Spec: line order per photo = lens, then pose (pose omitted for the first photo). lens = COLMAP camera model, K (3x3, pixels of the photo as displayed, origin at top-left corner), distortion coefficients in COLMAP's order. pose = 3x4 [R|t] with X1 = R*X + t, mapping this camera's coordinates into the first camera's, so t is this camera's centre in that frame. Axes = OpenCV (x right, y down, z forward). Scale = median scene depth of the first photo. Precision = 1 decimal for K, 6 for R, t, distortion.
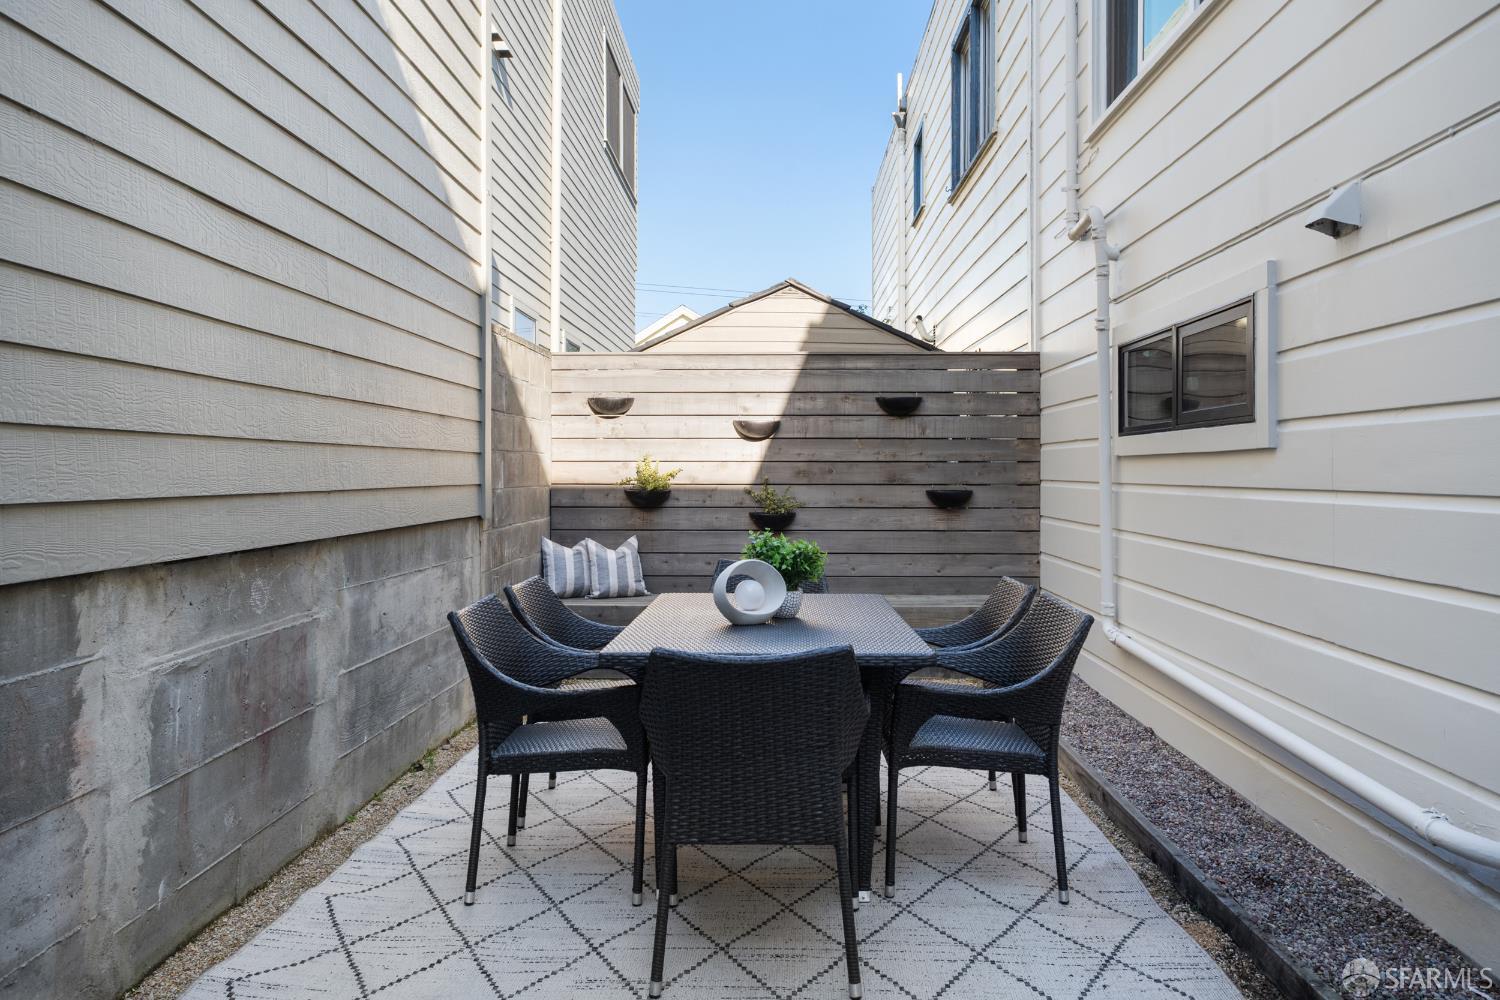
lens RADIAL K [[1080.8, 0, 753.8], [0, 1080.8, 471.6], [0, 0, 1]] dist [0.000250, -0.000218]
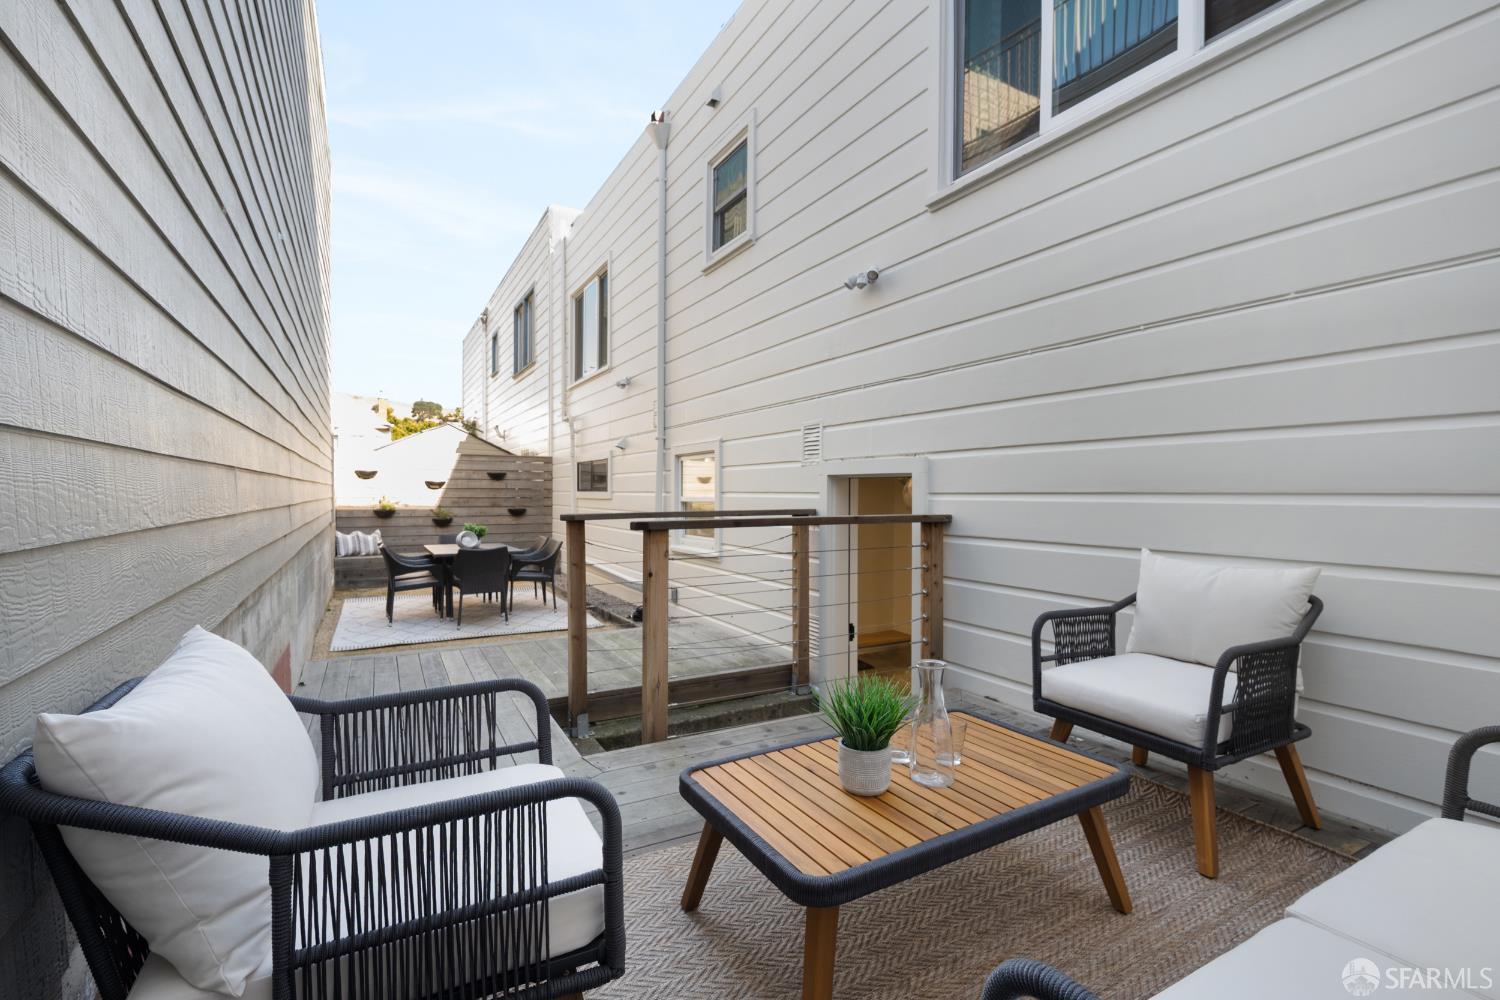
lens RADIAL K [[679.9, 0, 756.8], [0, 679.9, 482.7], [0, 0, 1]] dist [0.002601, -0.000063]
pose [[0.855089, 0.008705, 0.518408, -0.175108], [-0.001352, 0.999893, -0.014561, -0.022323], [-0.518479, 0.011750, 0.855009, -0.702150]]
